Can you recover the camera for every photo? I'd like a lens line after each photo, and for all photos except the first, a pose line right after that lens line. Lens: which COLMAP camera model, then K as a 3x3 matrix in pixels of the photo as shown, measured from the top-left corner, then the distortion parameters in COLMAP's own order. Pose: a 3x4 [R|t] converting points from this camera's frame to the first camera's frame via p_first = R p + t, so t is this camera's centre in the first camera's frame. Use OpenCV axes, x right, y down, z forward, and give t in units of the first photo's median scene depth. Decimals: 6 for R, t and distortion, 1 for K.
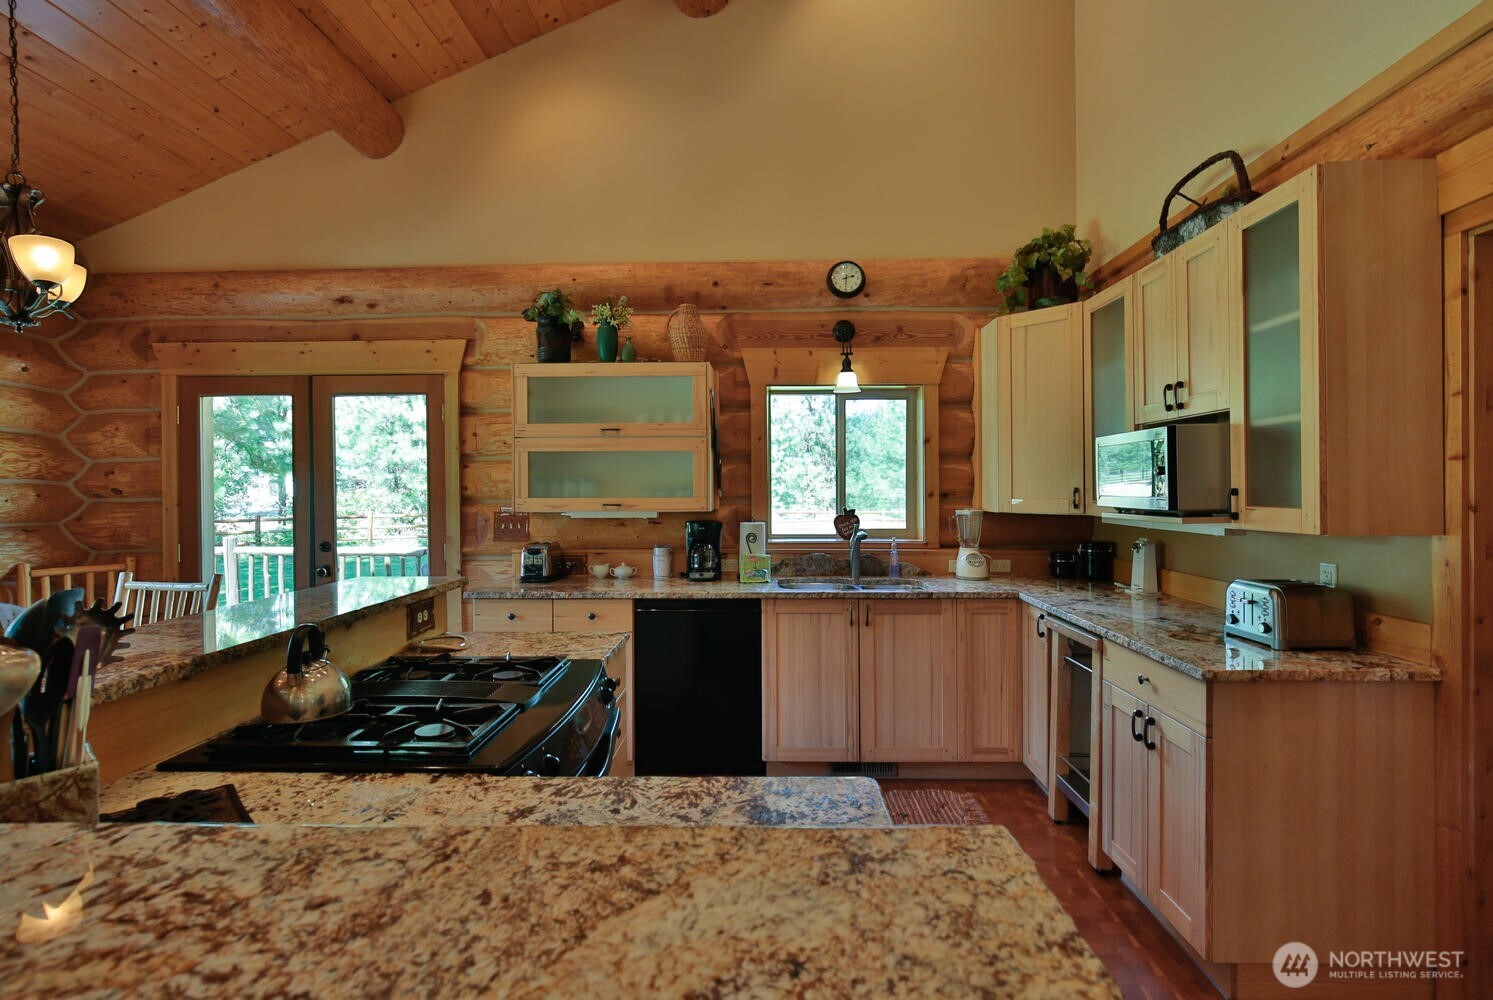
lens RADIAL K [[724.0, 0, 756.7], [0, 724.0, 490.6], [0, 0, 1]] dist [-0.021648, 0.001656]
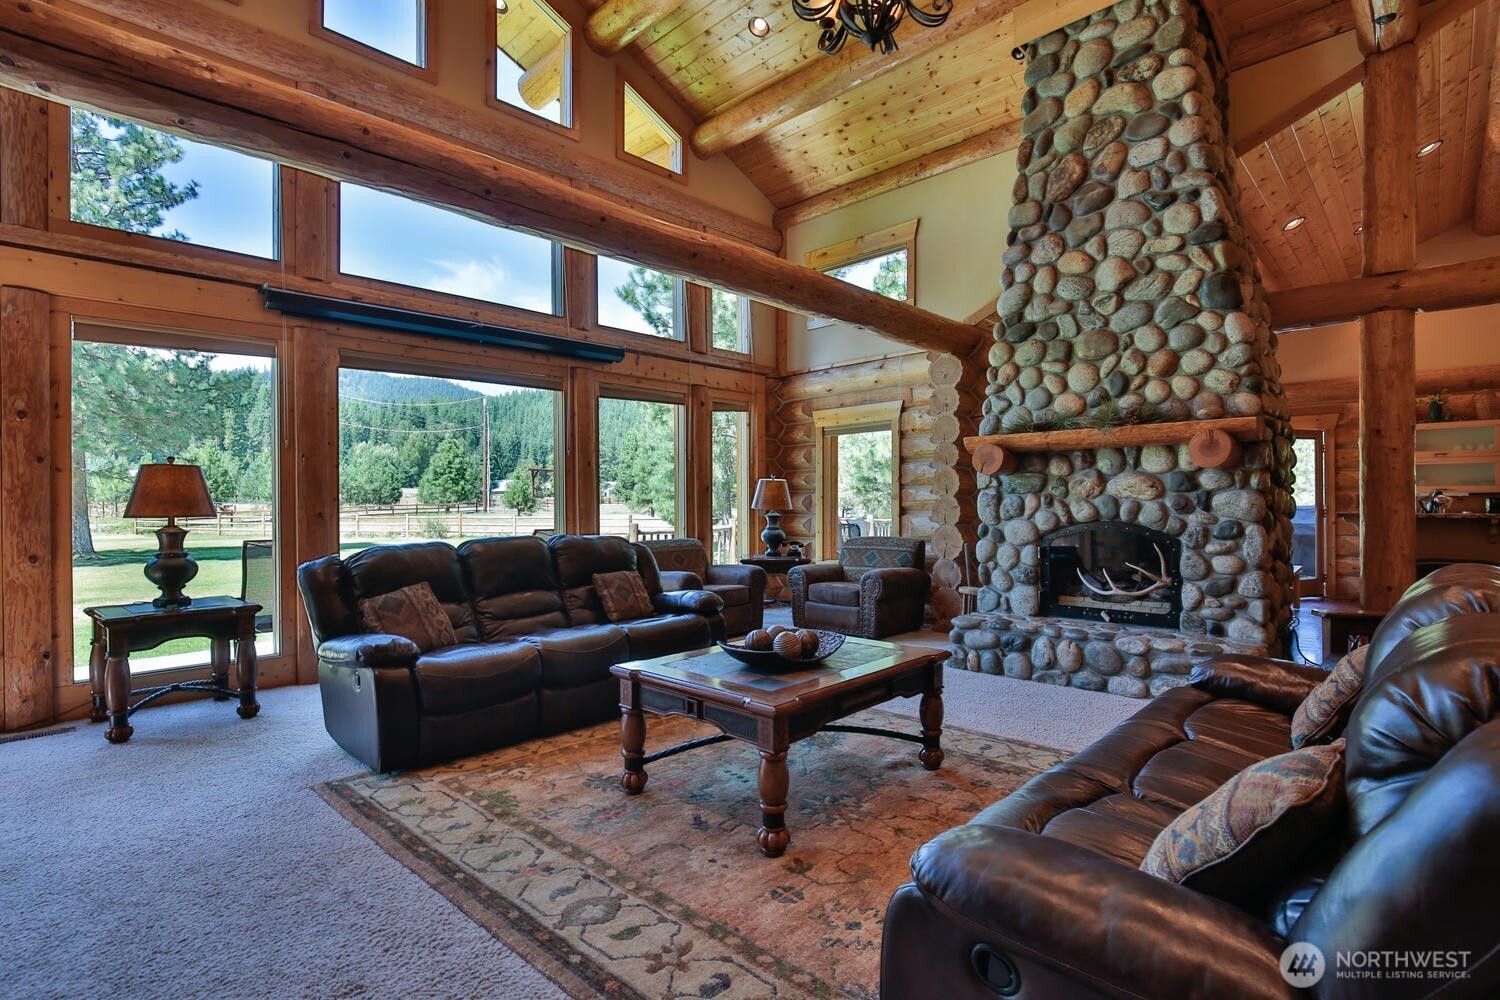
lens RADIAL K [[727.4, 0, 753.6], [0, 727.4, 502.1], [0, 0, 1]] dist [-0.021648, 0.001656]
pose [[0.728033, 0.006070, -0.685515, -0.213322], [-0.007915, 0.999969, 0.000449, 0.065991], [0.685496, 0.005099, 0.728058, -1.743508]]
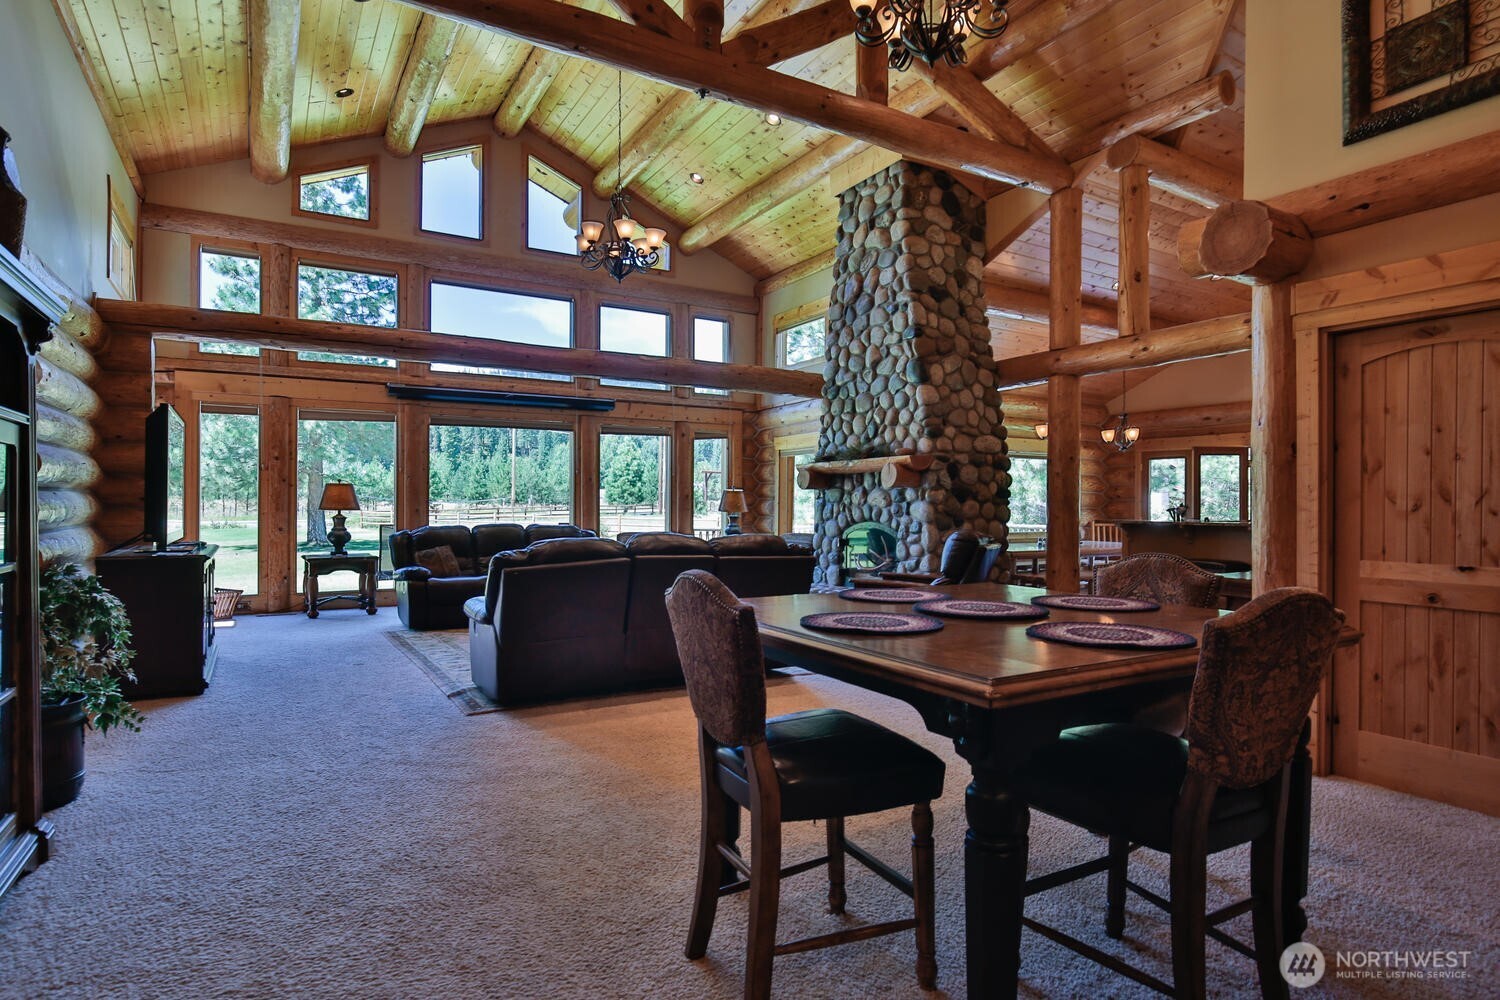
lens RADIAL K [[796.9, 0, 746.4], [0, 796.9, 504.0], [0, 0, 1]] dist [-0.007660, -0.001397]
pose [[0.518513, 0.011516, -0.854992, 0.931728], [-0.019546, 0.999808, 0.001612, 0.052357], [0.854846, 0.015876, 0.518639, -1.748489]]
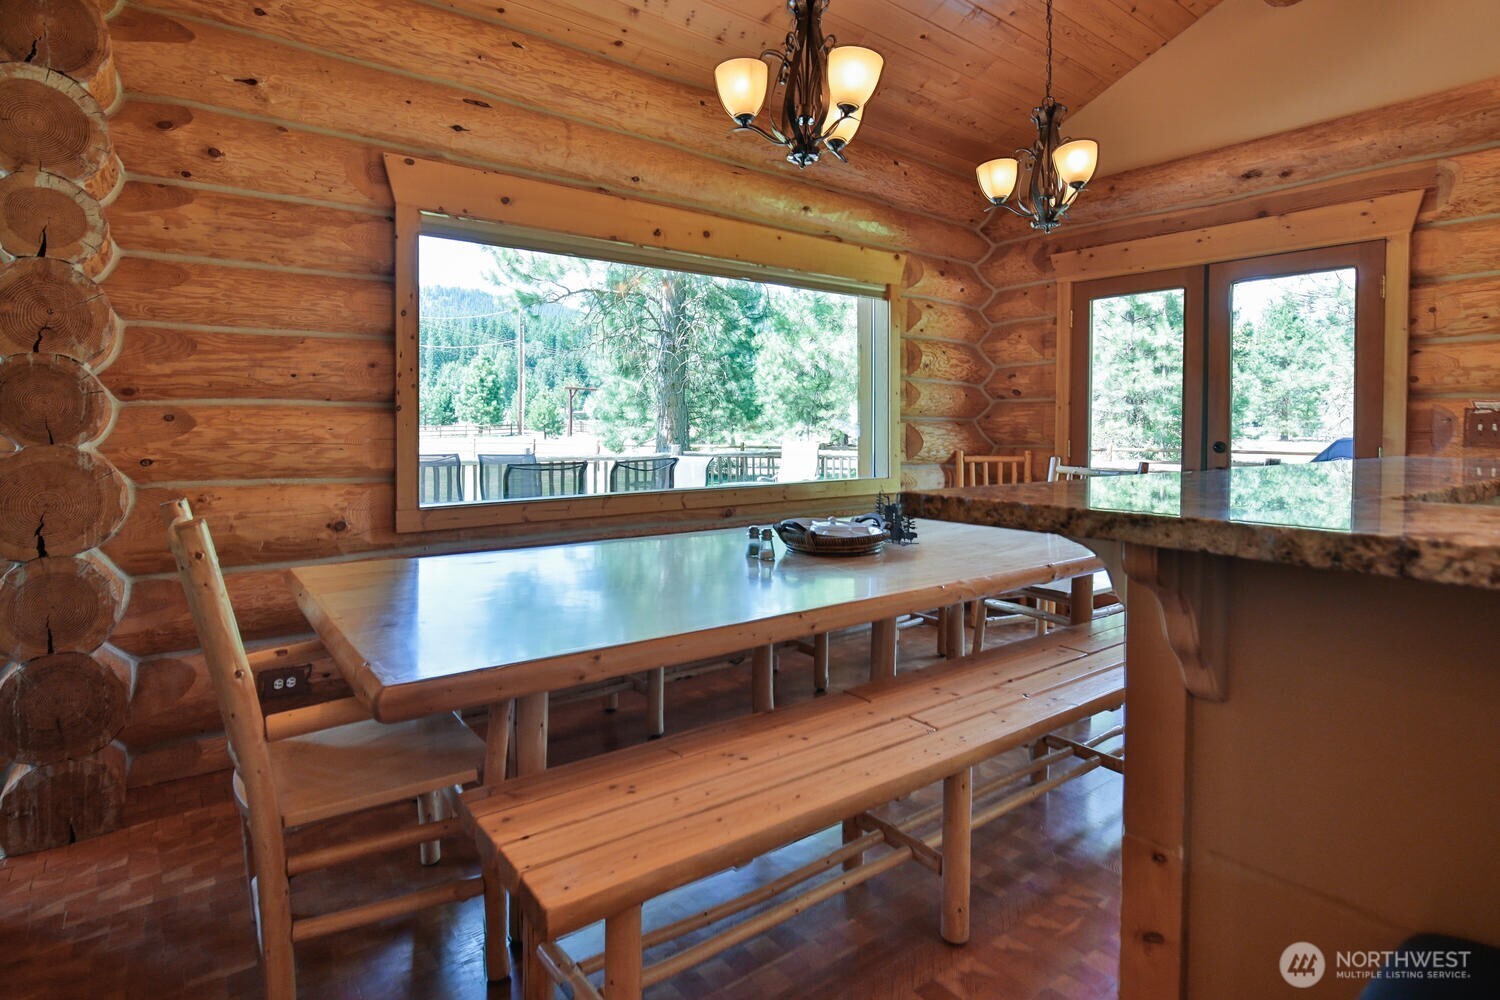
lens RADIAL K [[783.0, 0, 747.6], [0, 783.0, 438.1], [0, 0, 1]] dist [-0.008904, -0.001329]
pose [[0.620912, 0.022859, -0.783547, -0.193475], [-0.012726, 0.999737, 0.019082, 0.056105], [0.783777, -0.001877, 0.621039, -0.107340]]
